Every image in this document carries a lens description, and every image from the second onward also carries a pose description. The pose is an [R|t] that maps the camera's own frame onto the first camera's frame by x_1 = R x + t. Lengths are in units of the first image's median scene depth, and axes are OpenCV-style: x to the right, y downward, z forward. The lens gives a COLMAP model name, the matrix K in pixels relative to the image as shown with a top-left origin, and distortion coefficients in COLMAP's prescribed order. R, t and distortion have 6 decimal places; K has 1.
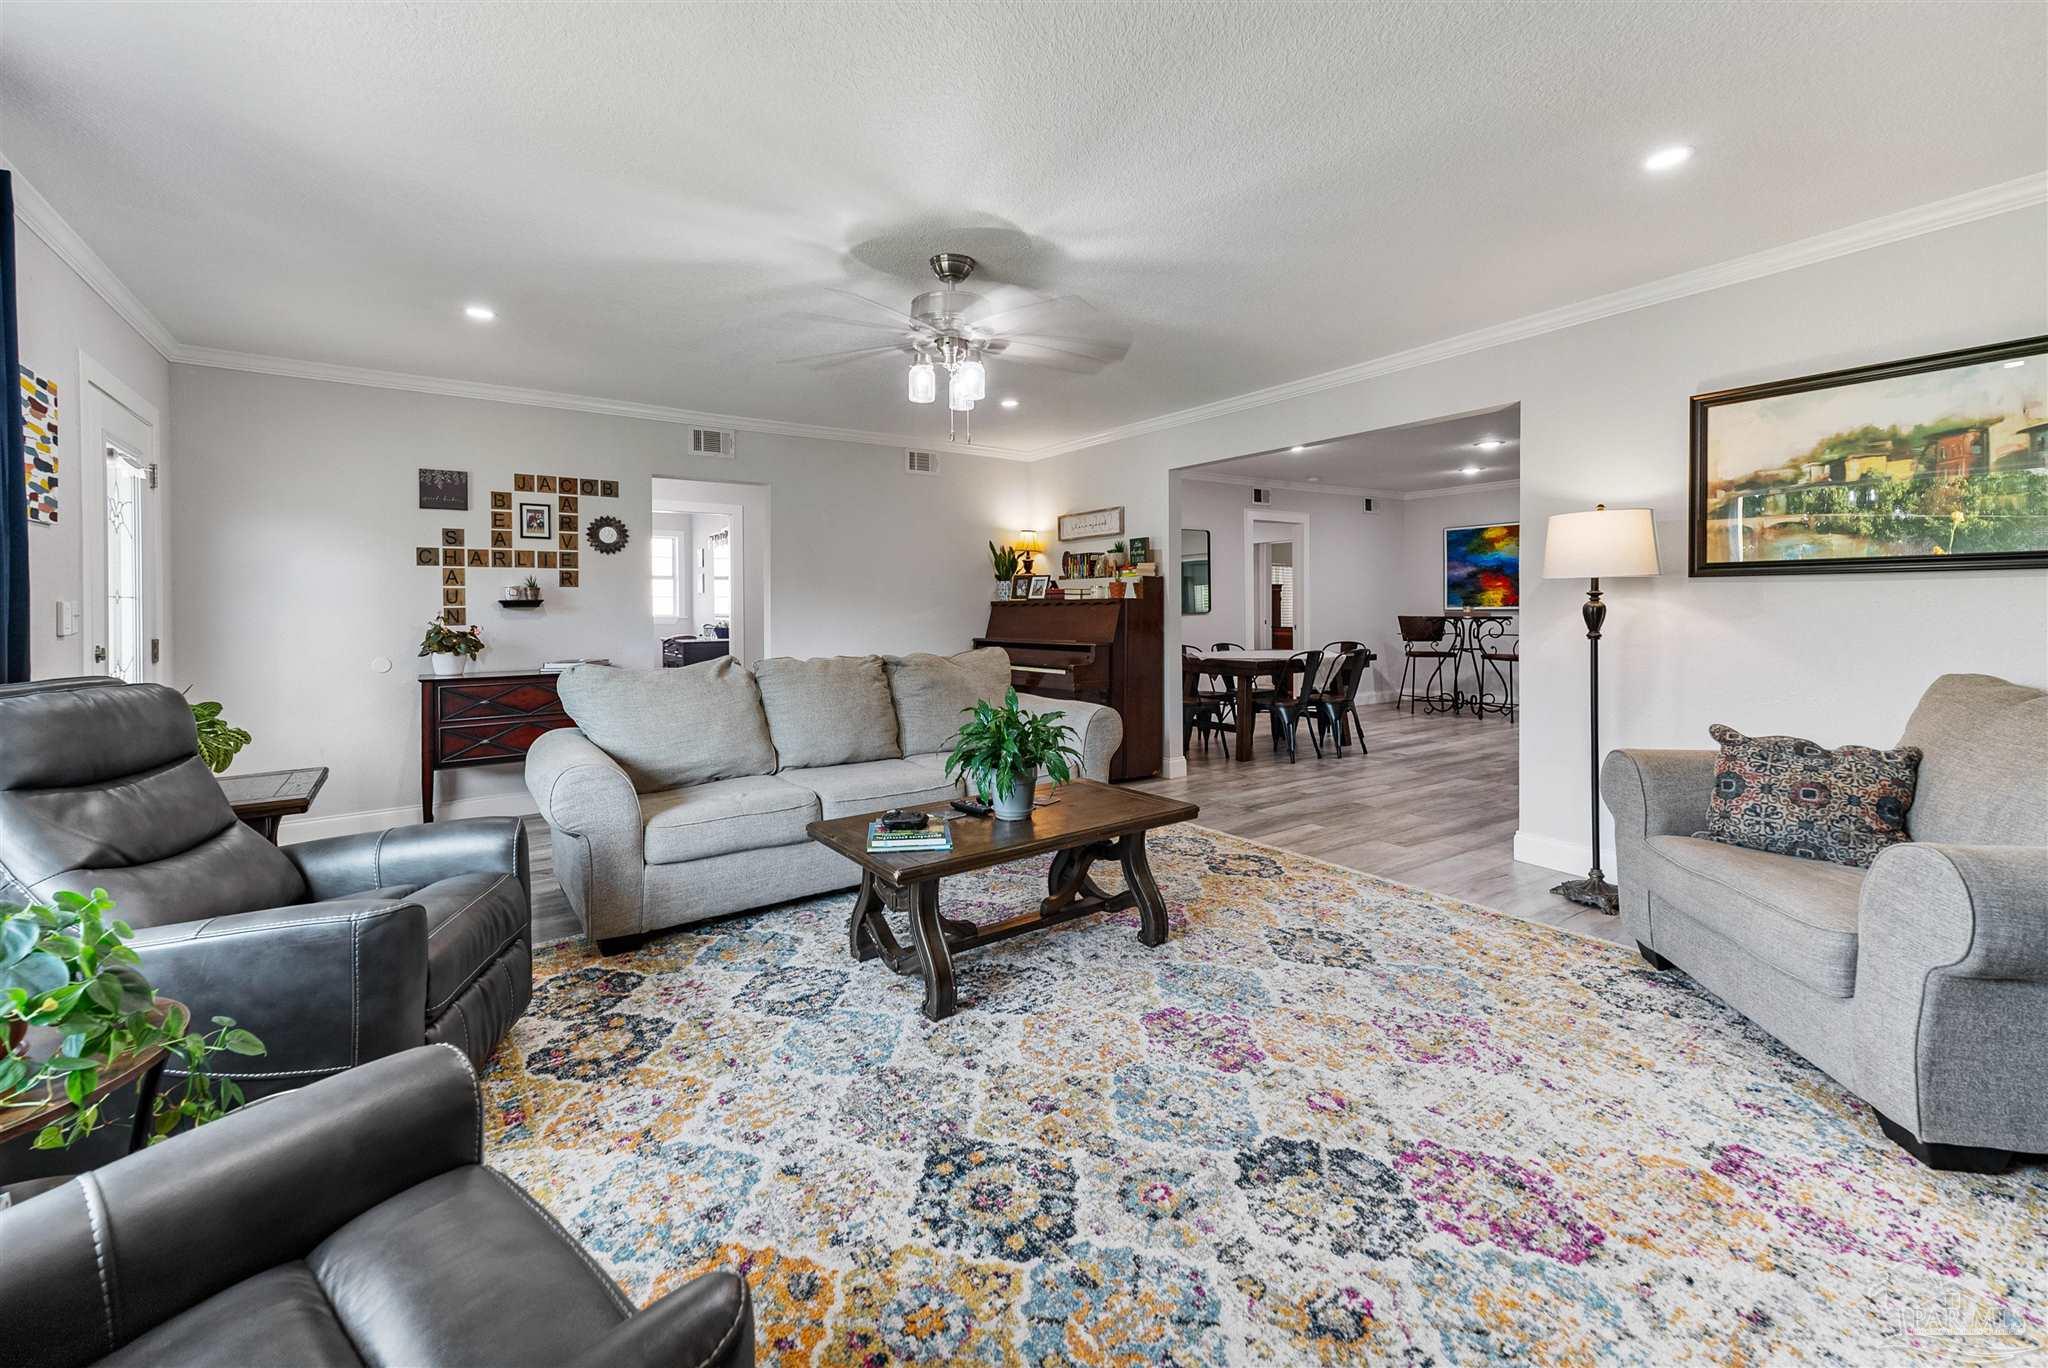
lens RADIAL K [[839.6, 0, 1010.0], [0, 839.6, 613.0], [0, 0, 1]] dist [0.041665, 0.000205]
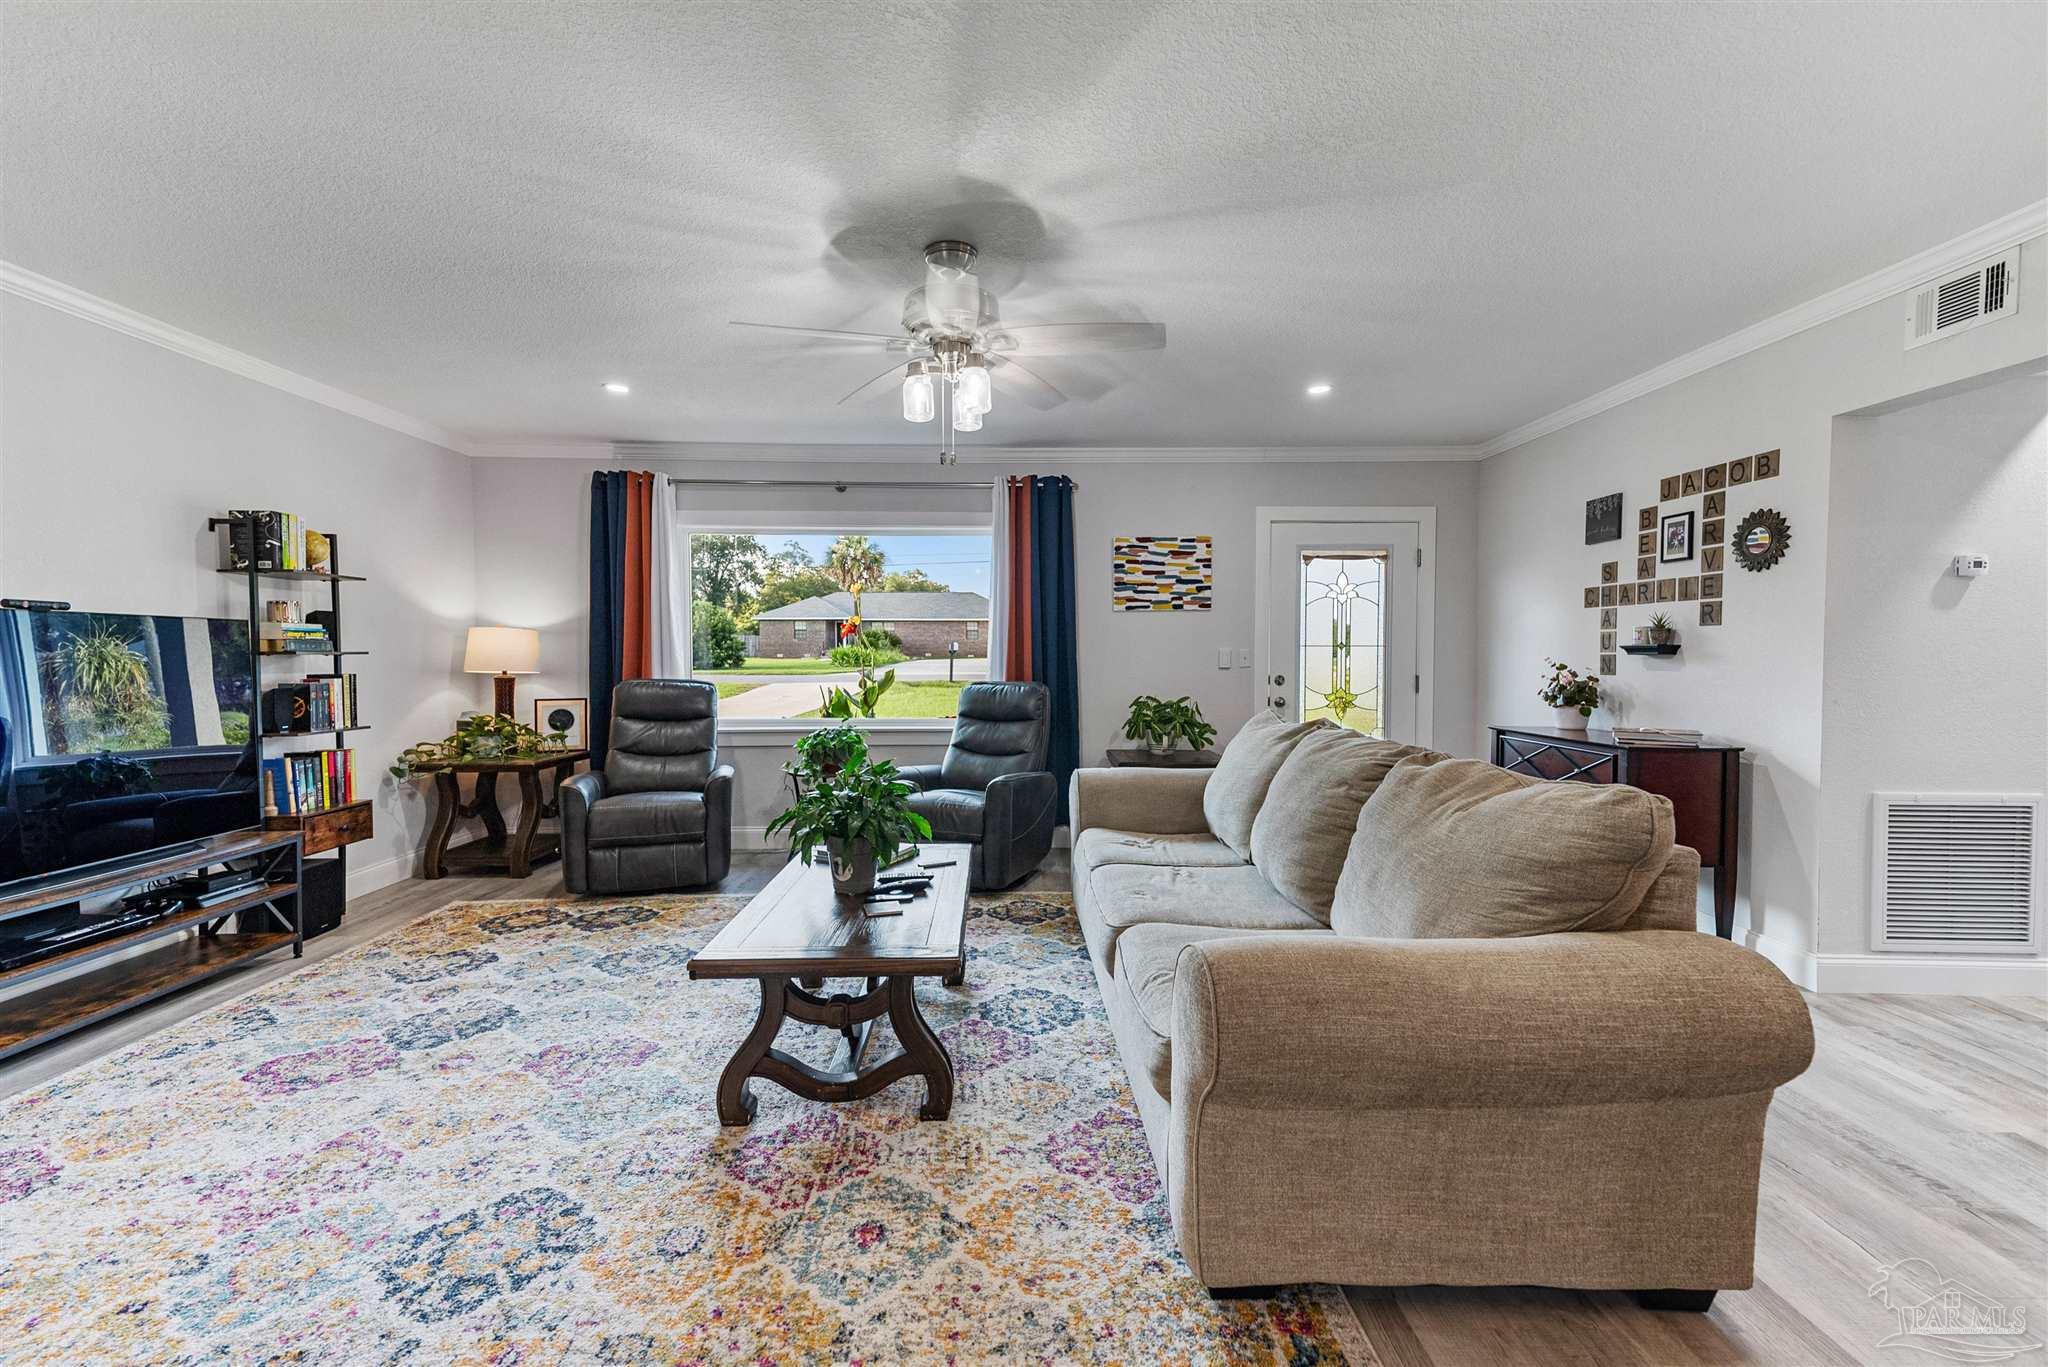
lens RADIAL K [[832.1, 0, 1026.0], [0, 832.1, 675.1], [0, 0, 1]] dist [0.042462, -0.004116]
pose [[-0.546295, 0.032452, -0.836964, 0.479339], [-0.004890, 0.999109, 0.041931, -0.022356], [0.837578, 0.026999, -0.545650, 1.205076]]
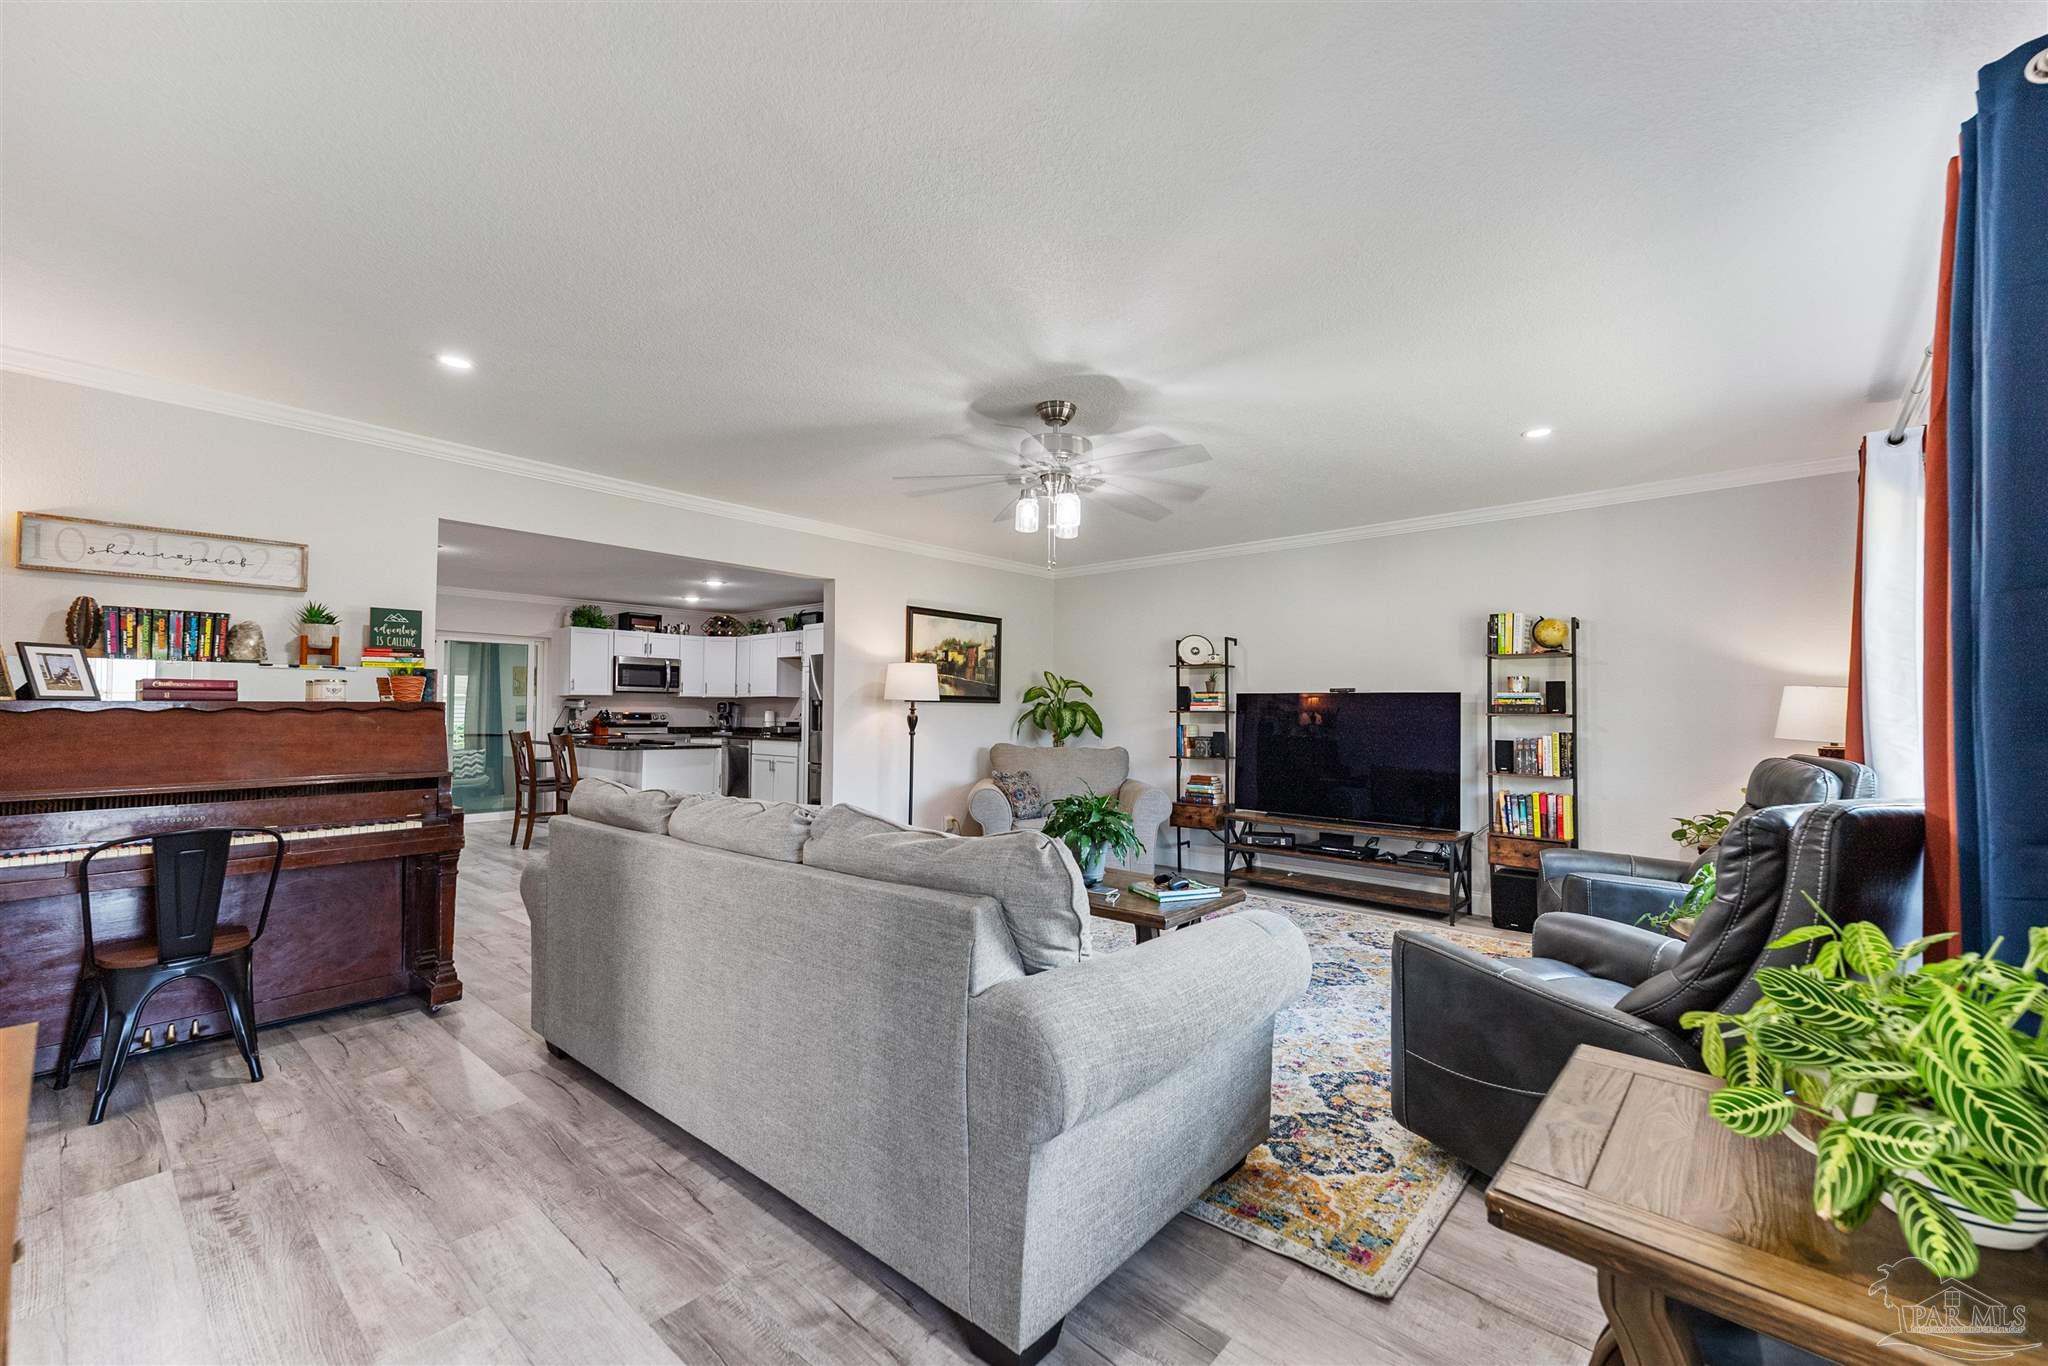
lens RADIAL K [[832.1, 0, 1020.3], [0, 832.1, 688.8], [0, 0, 1]] dist [0.042462, -0.004116]
pose [[-0.240939, 0.035277, 0.969899, -0.882104], [0.007520, 0.999377, -0.034481, -0.003384], [-0.970511, -0.001015, -0.241054, 1.027846]]
